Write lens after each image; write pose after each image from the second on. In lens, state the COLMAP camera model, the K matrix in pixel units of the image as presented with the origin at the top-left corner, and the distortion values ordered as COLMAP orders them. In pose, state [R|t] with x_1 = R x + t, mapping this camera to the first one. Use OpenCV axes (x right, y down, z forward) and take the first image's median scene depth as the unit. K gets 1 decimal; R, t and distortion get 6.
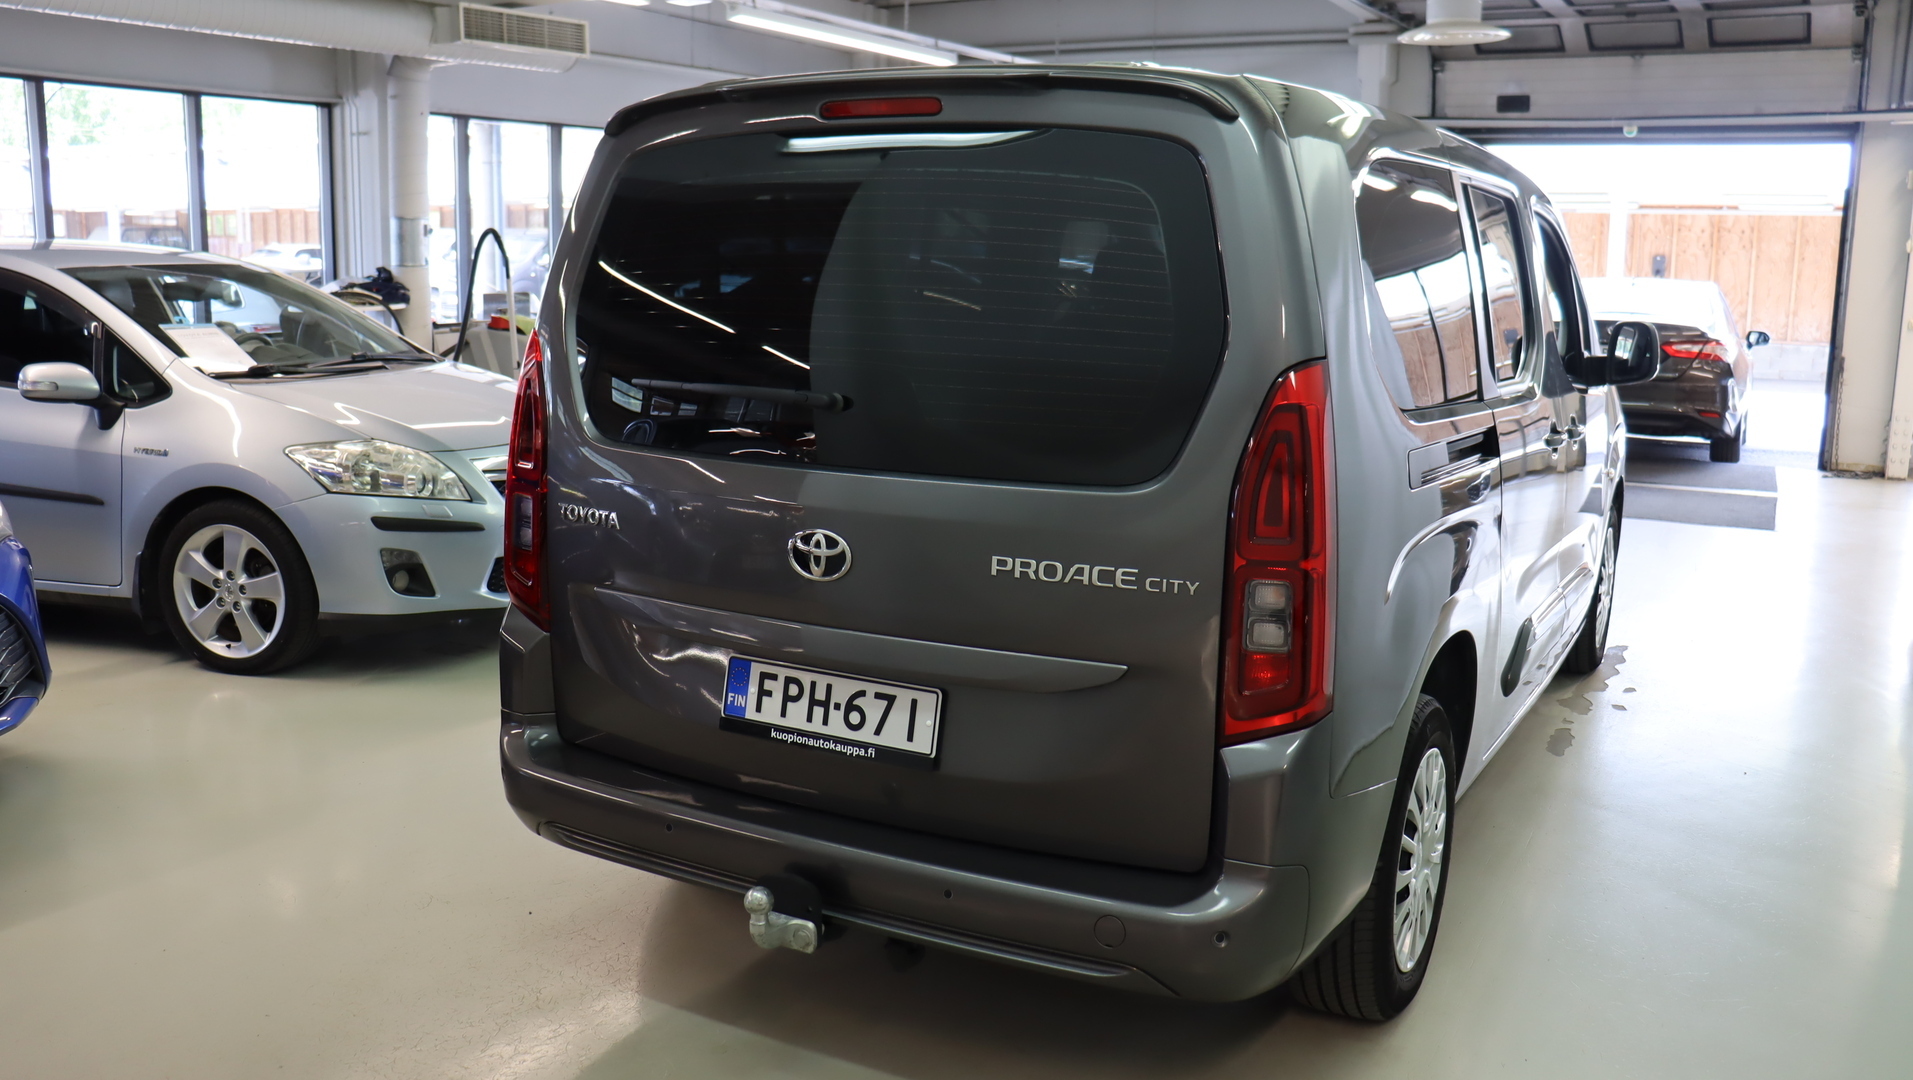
lens RADIAL K [[1564.2, 0, 953.1], [0, 1564.2, 530.3], [0, 0, 1]] dist [-0.110598, 0.014820]
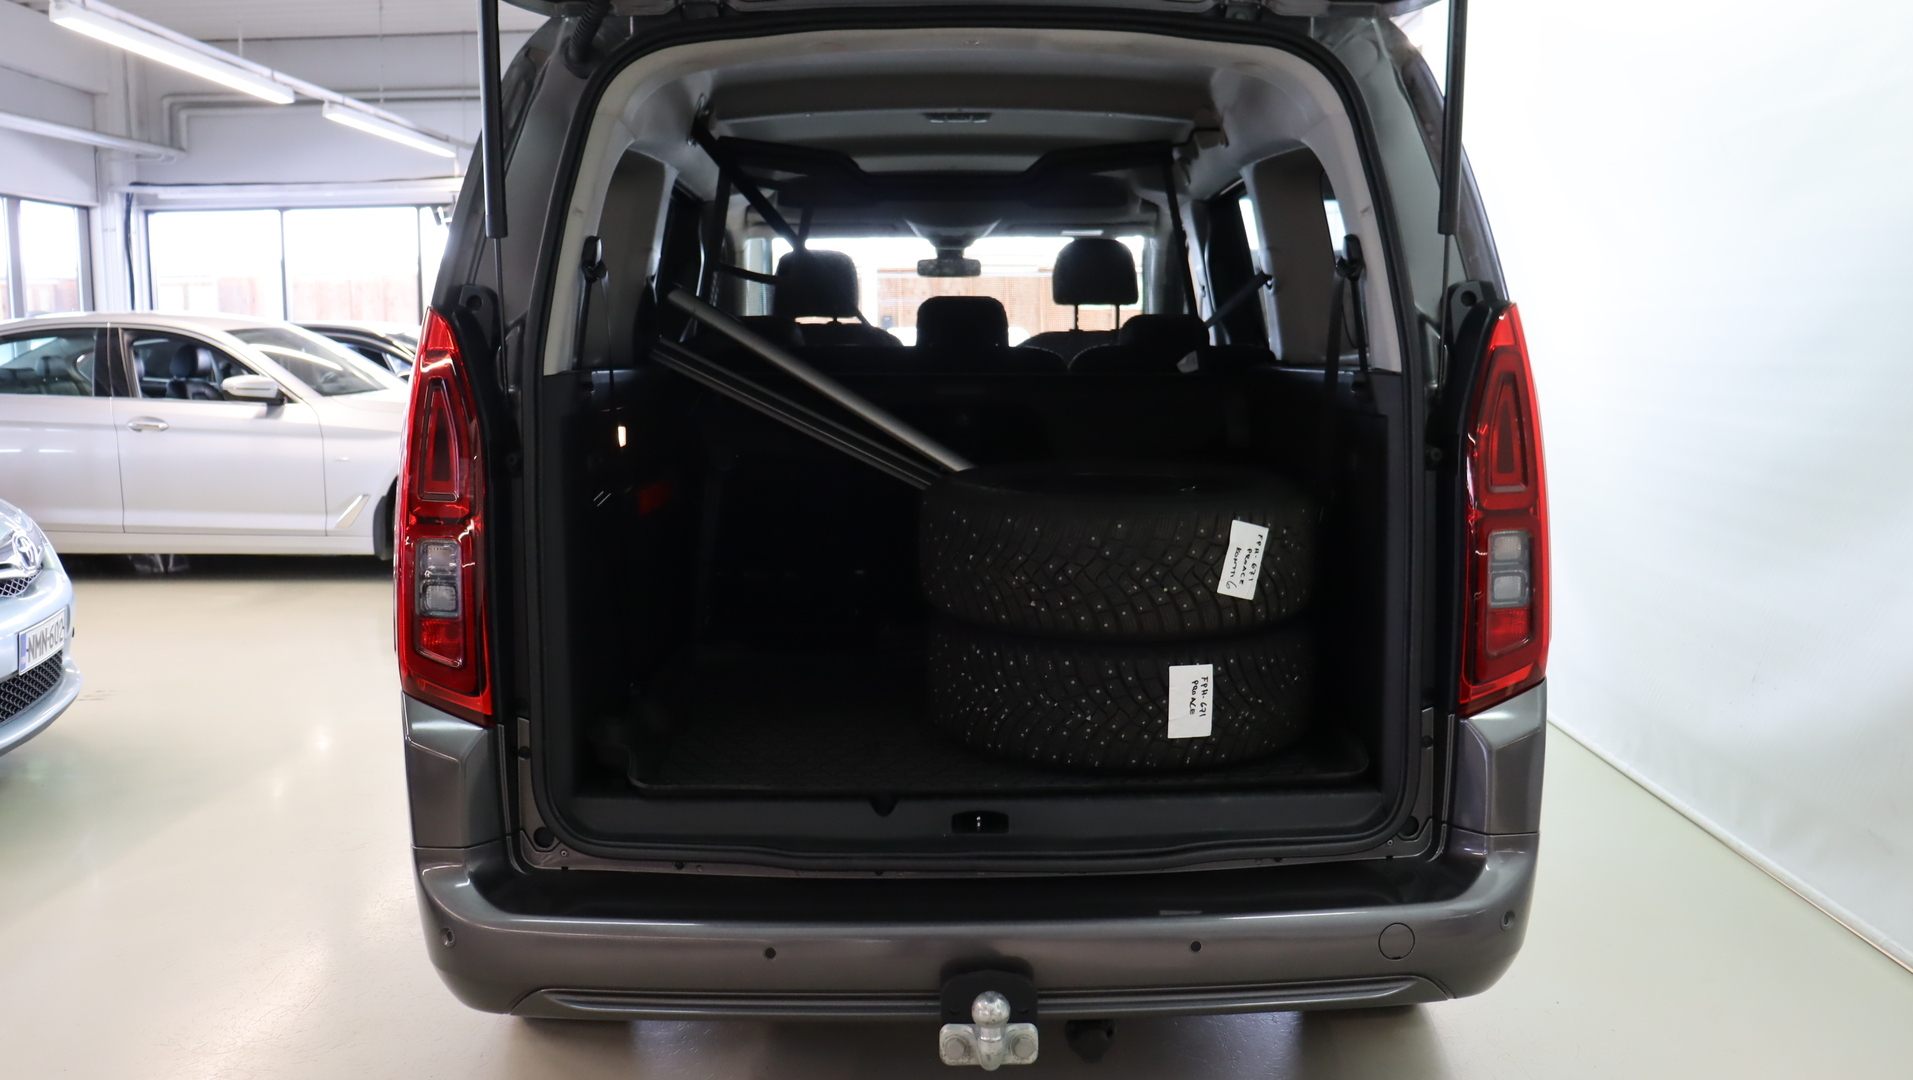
lens RADIAL K [[1564.2, 0, 957.2], [0, 1564.2, 542.0], [0, 0, 1]] dist [-0.110598, 0.014820]
pose [[0.861135, -0.081719, 0.501766, -0.492473], [0.104959, 0.994310, -0.018196, 0.018496], [-0.497424, 0.068334, 0.864812, 0.315013]]
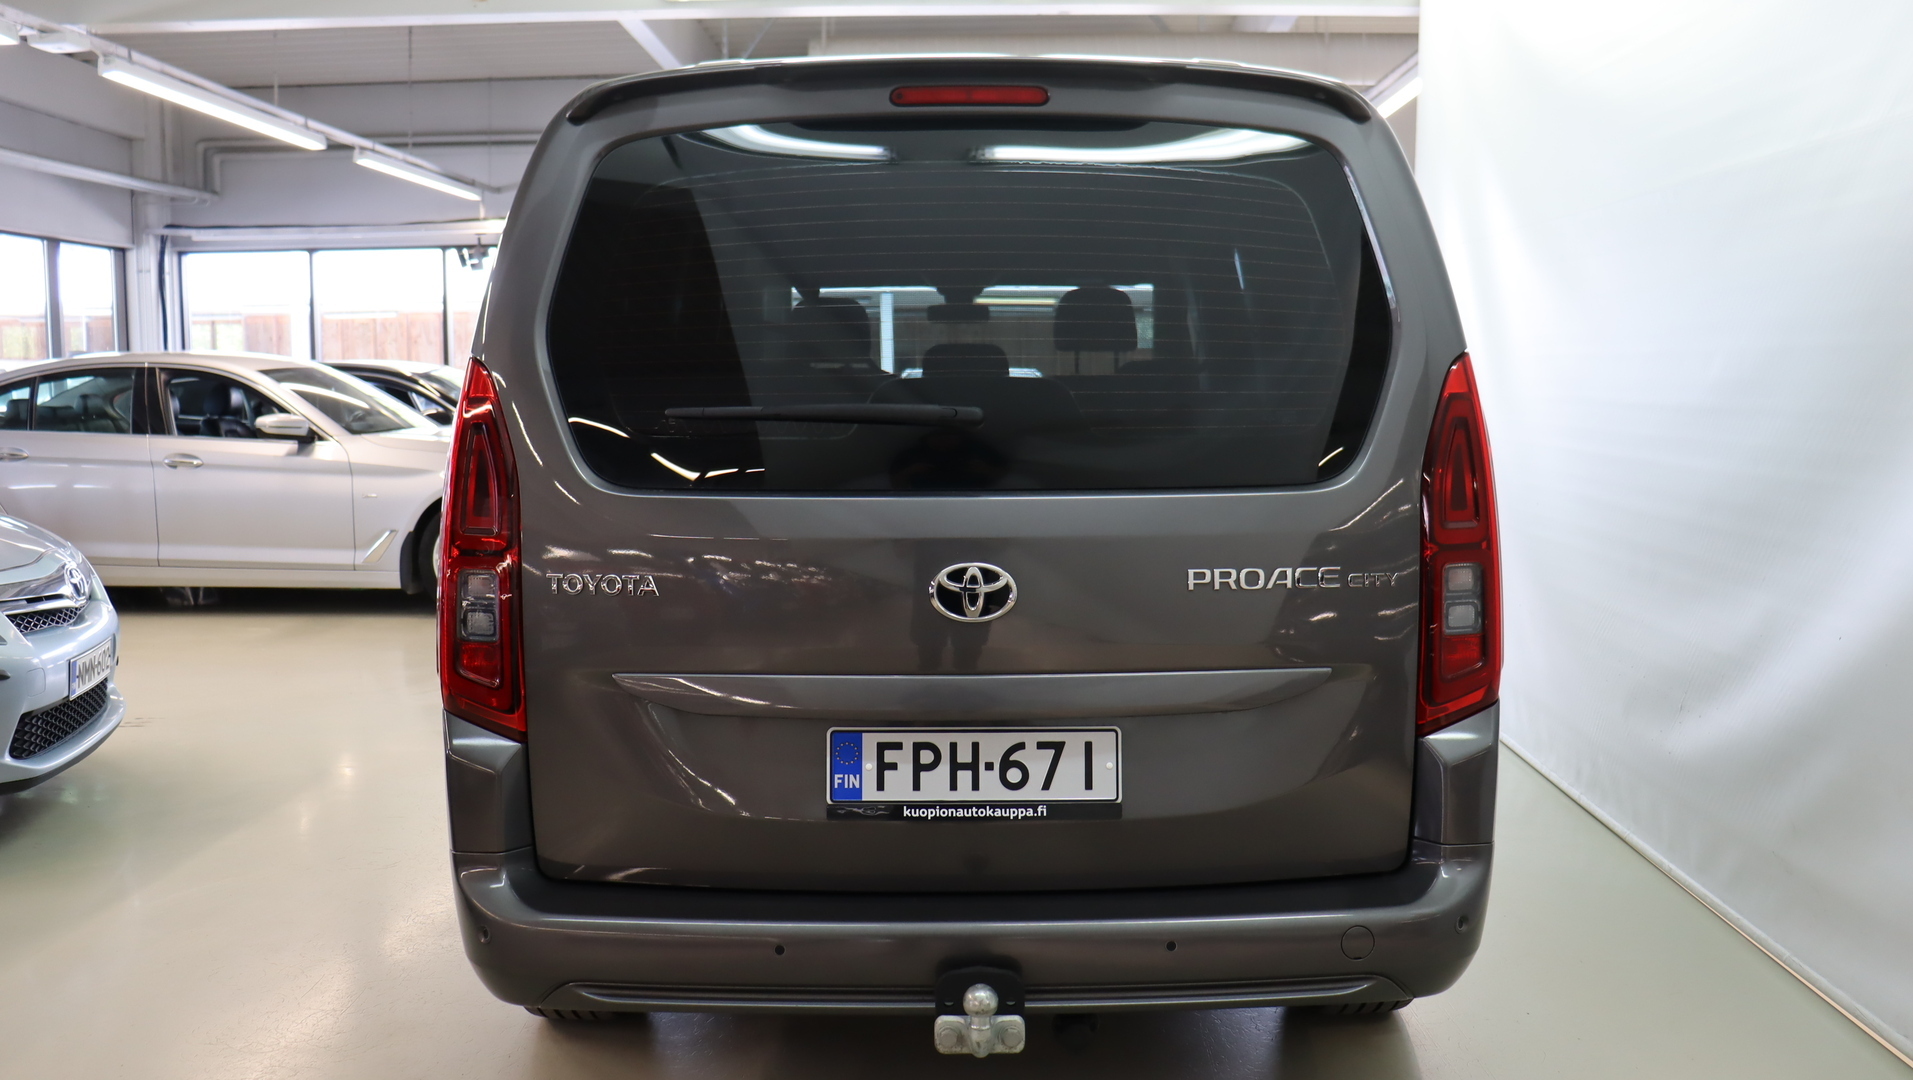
lens RADIAL K [[1564.2, 0, 963.4], [0, 1564.2, 536.5], [0, 0, 1]] dist [-0.110598, 0.014820]
pose [[0.865283, -0.066815, 0.496811, -0.519027], [0.103382, 0.993557, -0.046436, 0.024679], [-0.490507, 0.091541, 0.866616, 0.243595]]
